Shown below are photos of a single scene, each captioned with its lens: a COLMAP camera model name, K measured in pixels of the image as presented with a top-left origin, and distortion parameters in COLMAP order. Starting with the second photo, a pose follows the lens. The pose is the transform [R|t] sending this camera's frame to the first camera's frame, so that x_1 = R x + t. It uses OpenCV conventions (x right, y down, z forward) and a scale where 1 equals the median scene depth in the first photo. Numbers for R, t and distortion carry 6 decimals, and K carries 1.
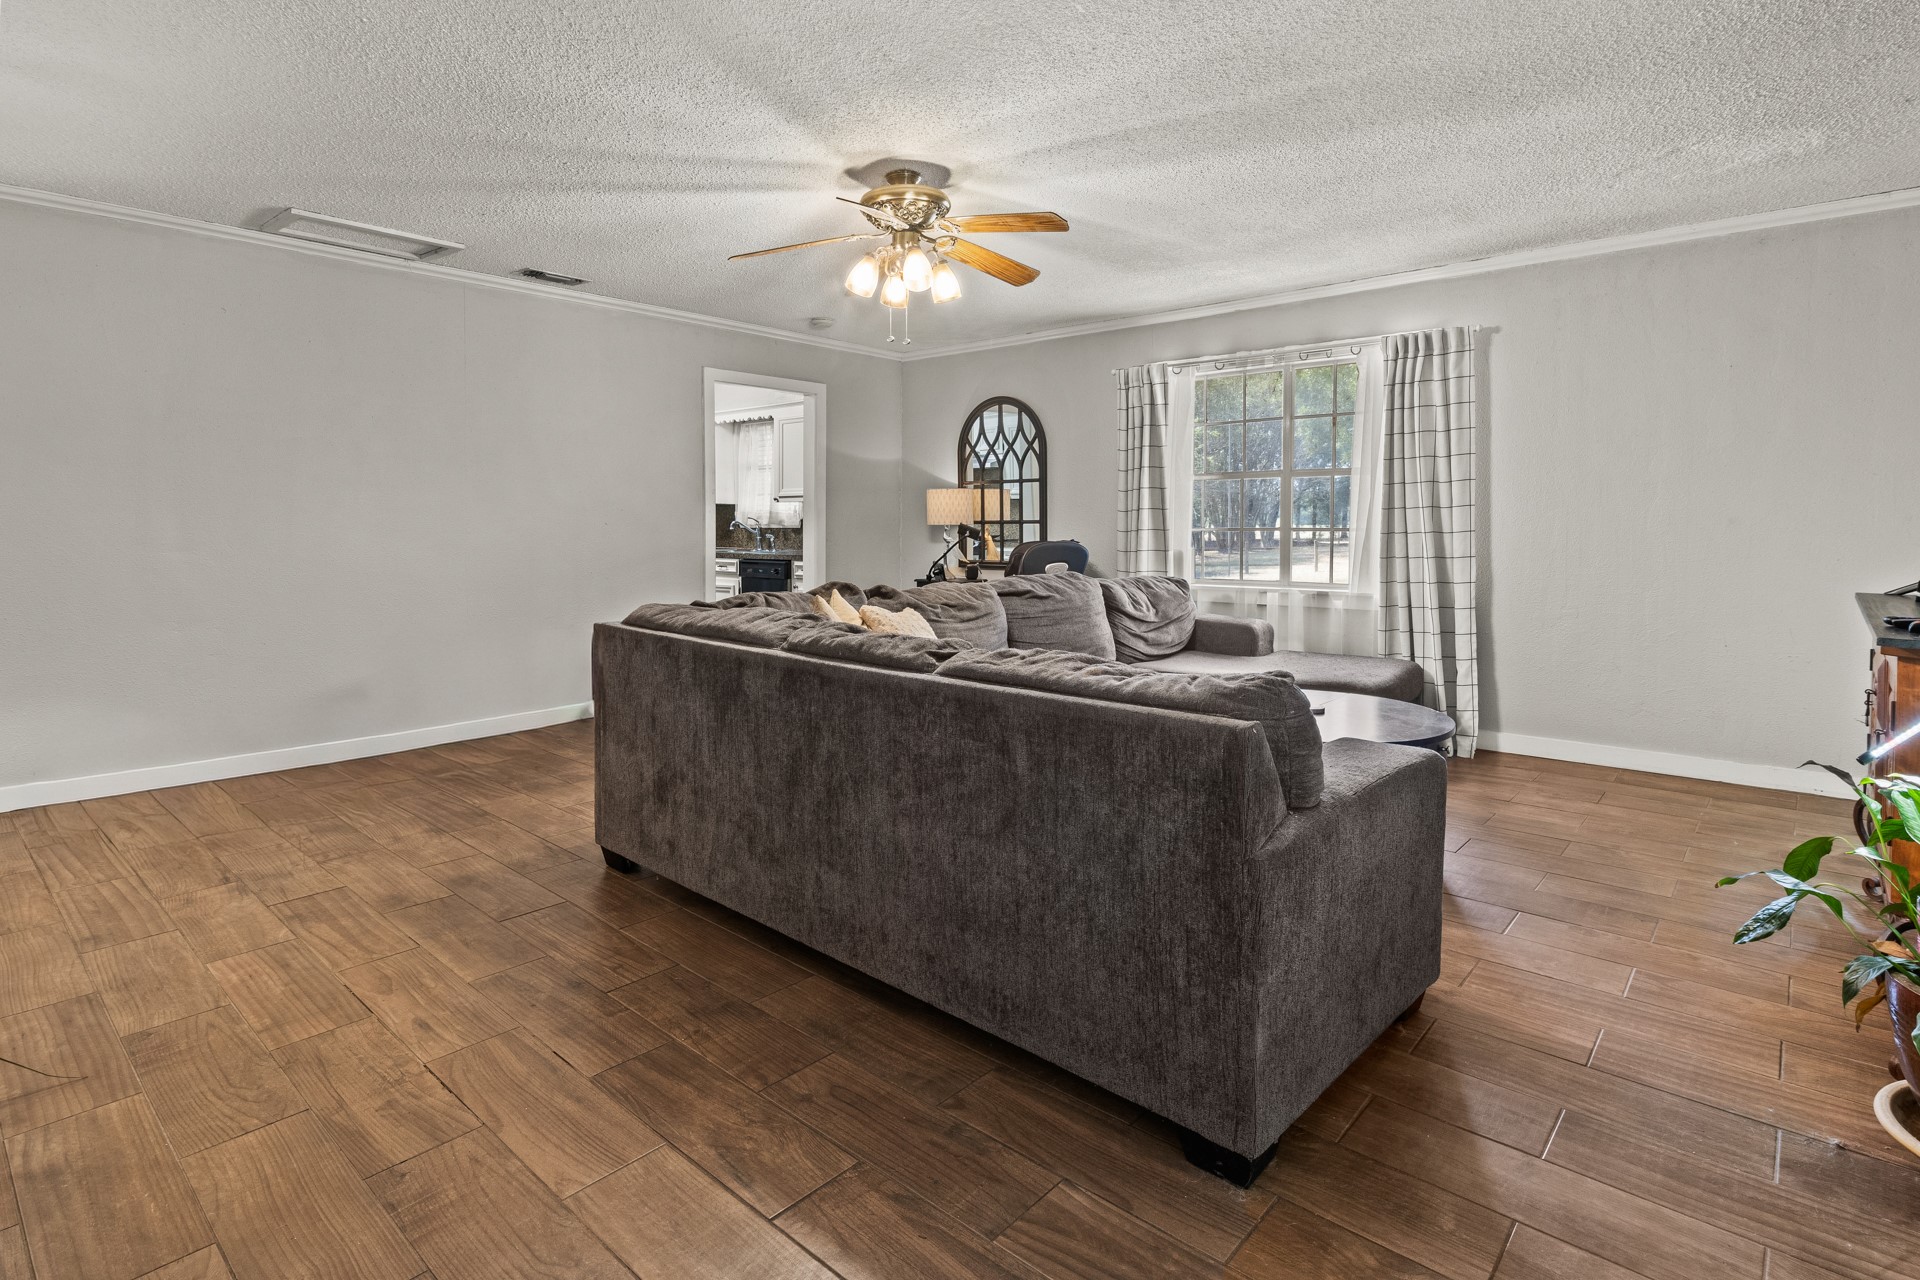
lens RADIAL K [[964.1, 0, 955.4], [0, 964.1, 543.3], [0, 0, 1]] dist [-0.000759, 0.000176]
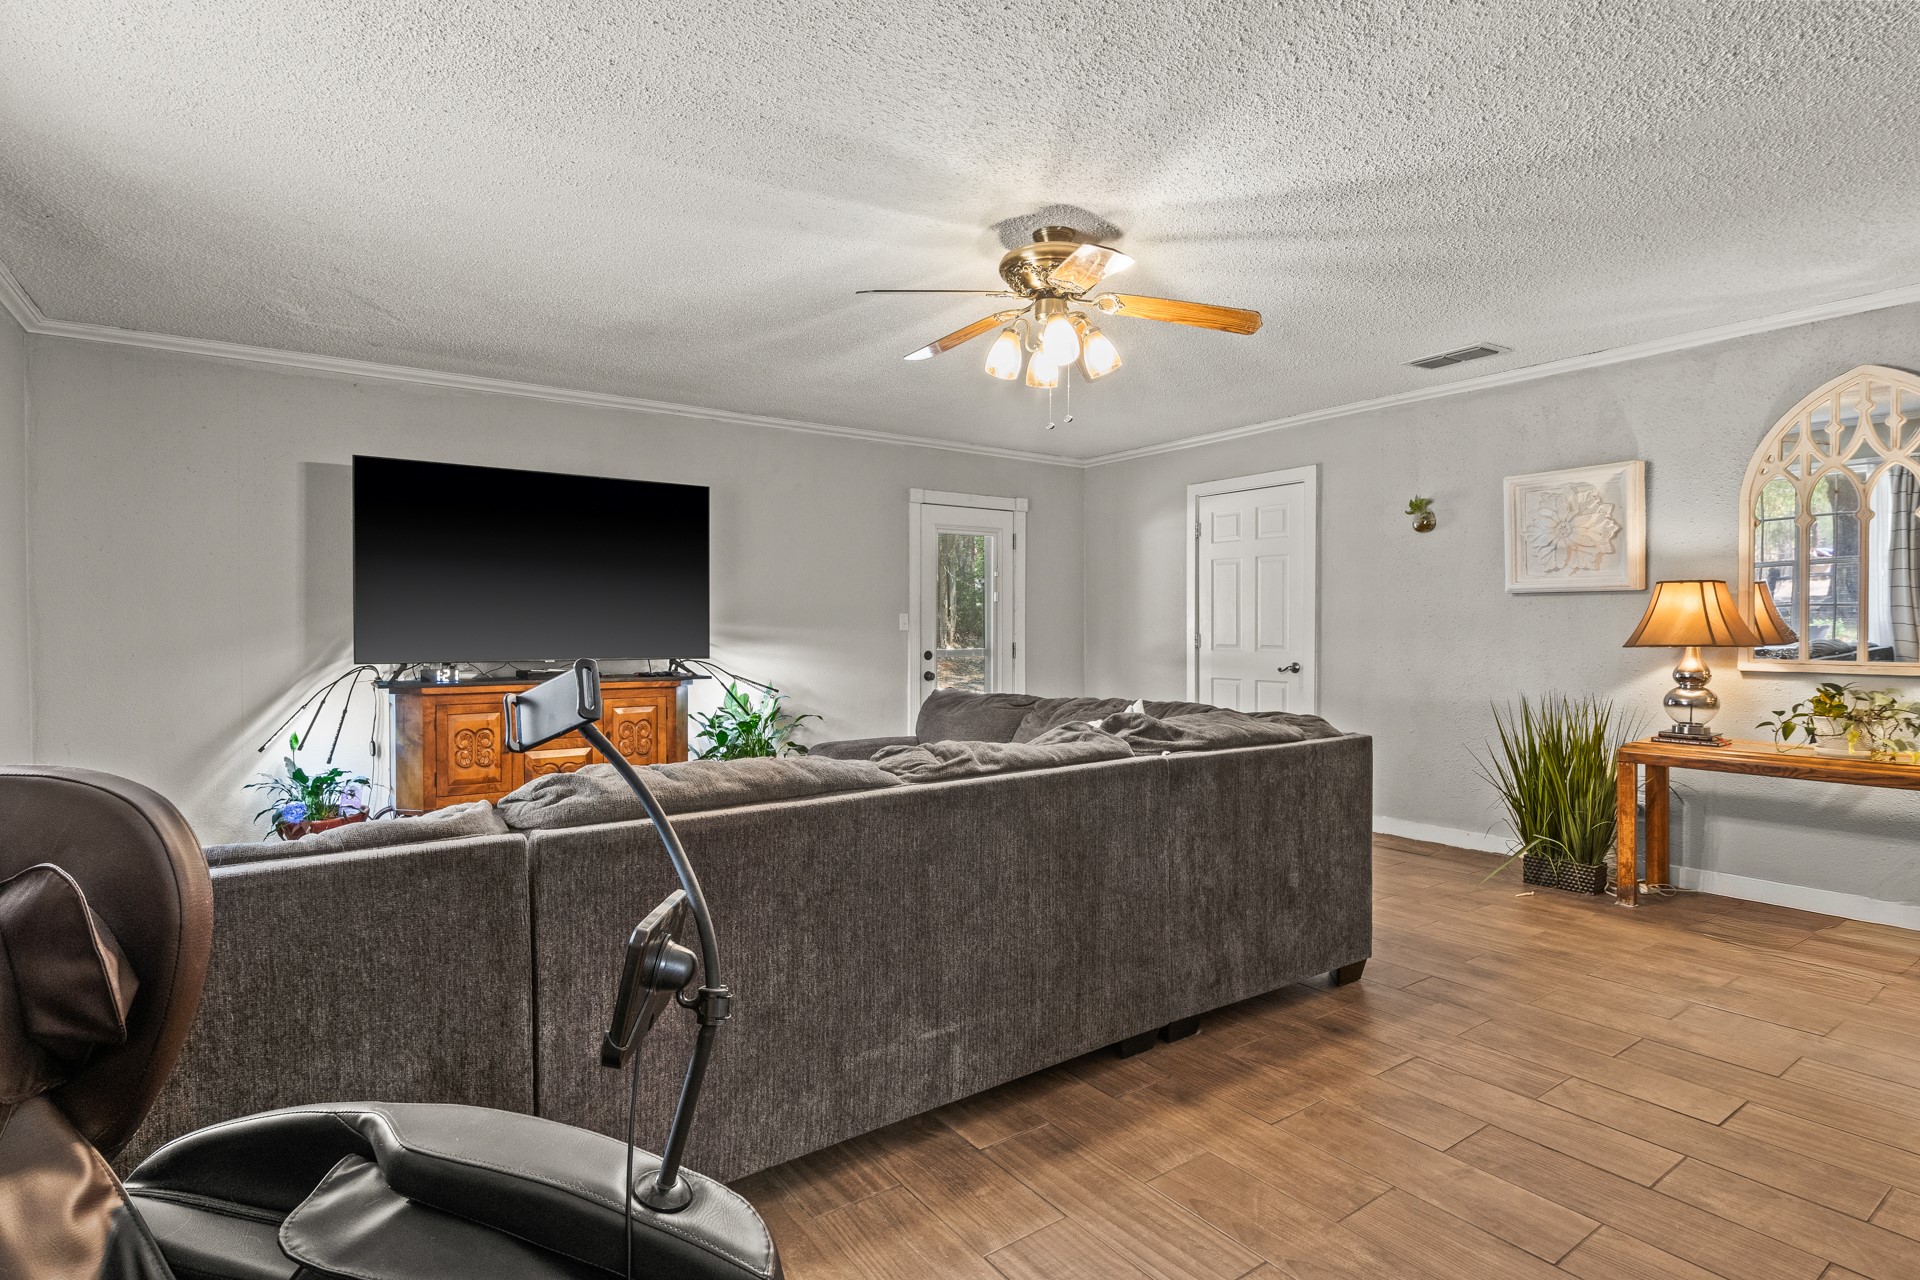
lens RADIAL K [[964.1, 0, 964.2], [0, 964.1, 639.5], [0, 0, 1]] dist [-0.000759, 0.000176]
pose [[-0.975896, -0.002241, 0.218226, -0.093766], [0.006110, 0.999275, 0.037584, -0.029940], [-0.218152, 0.038012, -0.975174, 1.073124]]
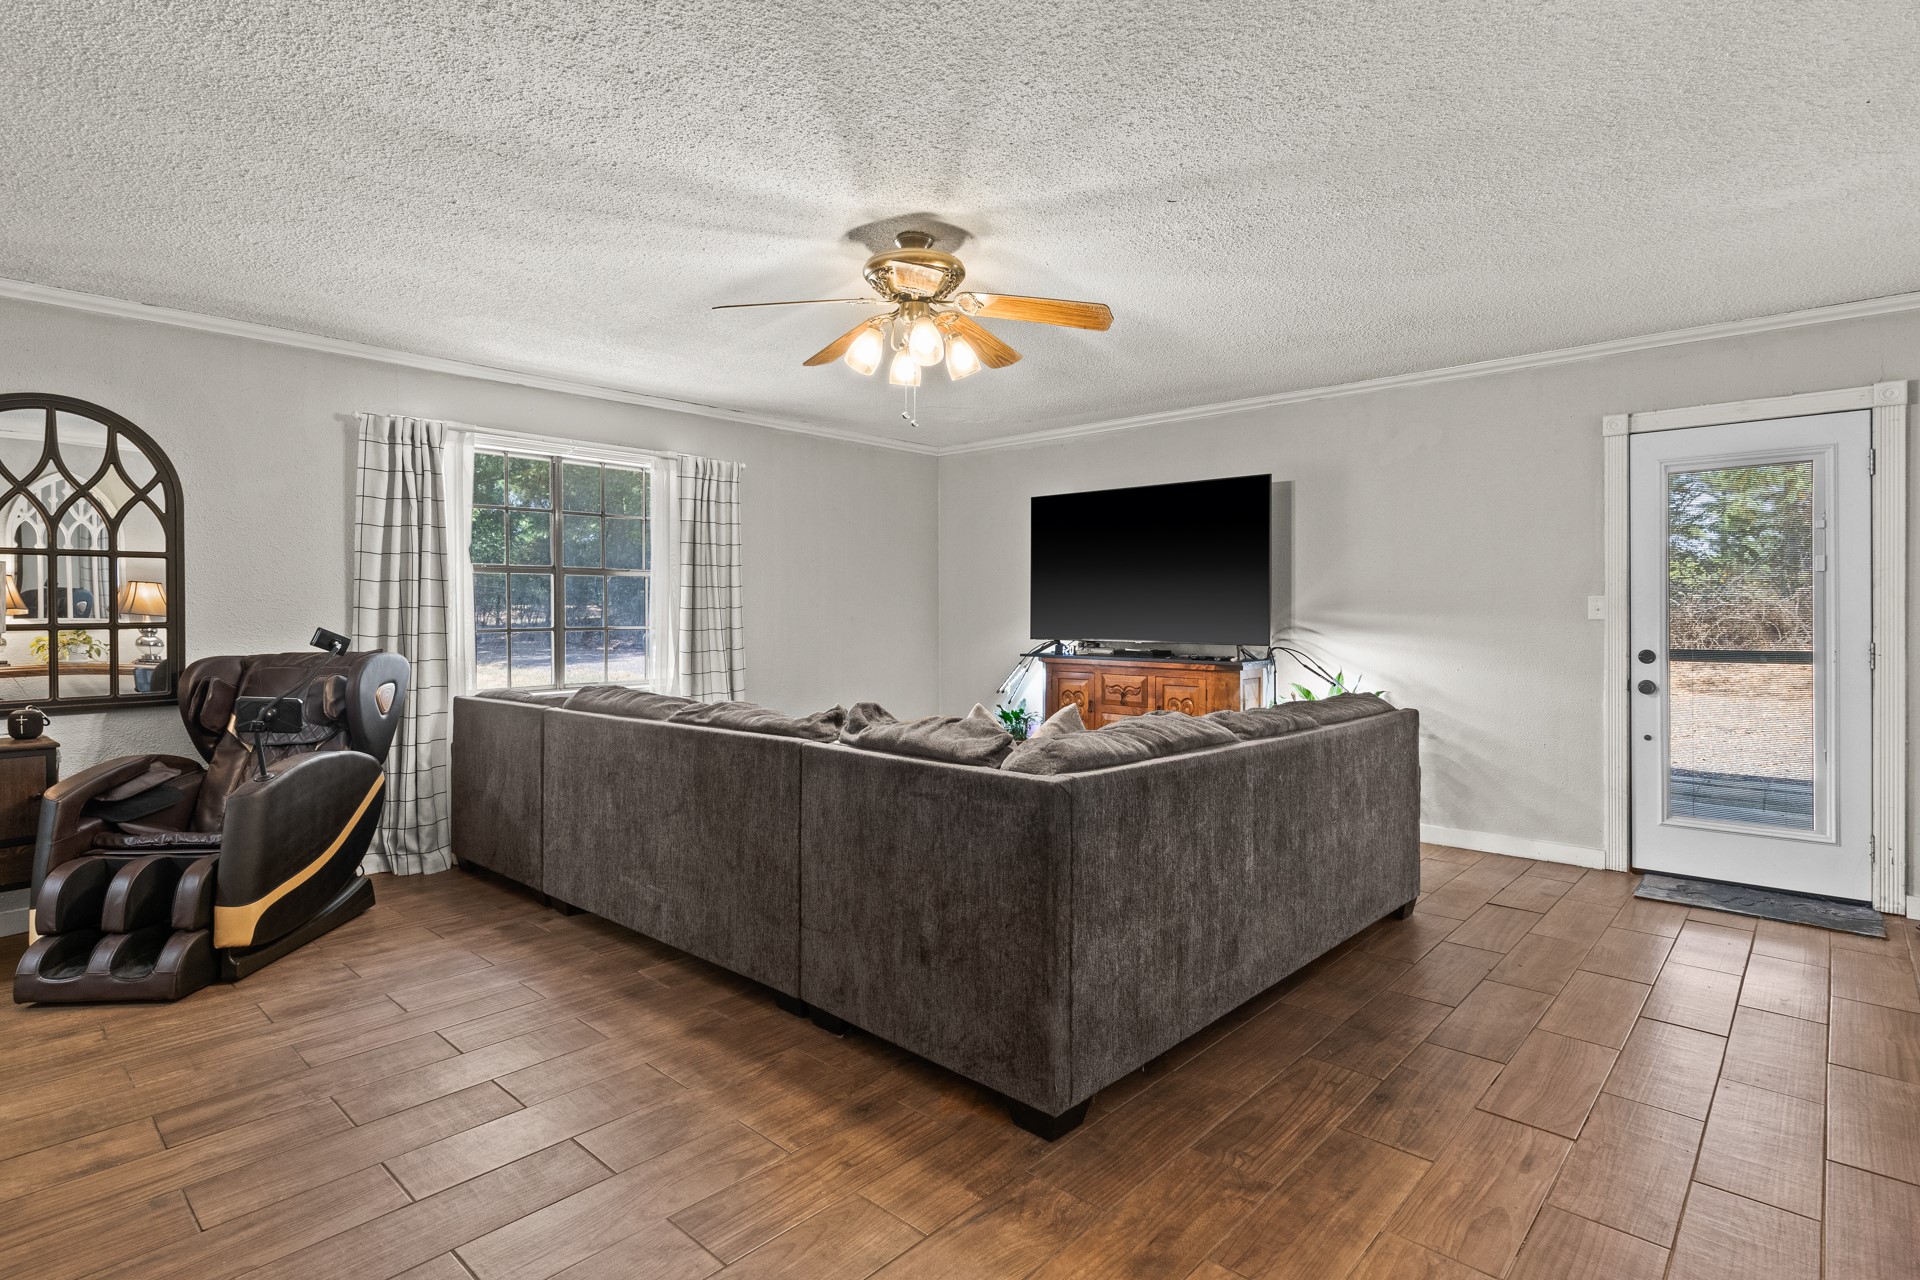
lens RADIAL K [[964.1, 0, 950.8], [0, 964.1, 605.9], [0, 0, 1]] dist [-0.000759, 0.000176]
pose [[0.018216, 0.007693, 0.999804, -0.541260], [0.026397, 0.999618, -0.008173, -0.018184], [-0.999486, 0.026540, 0.018006, 0.549939]]
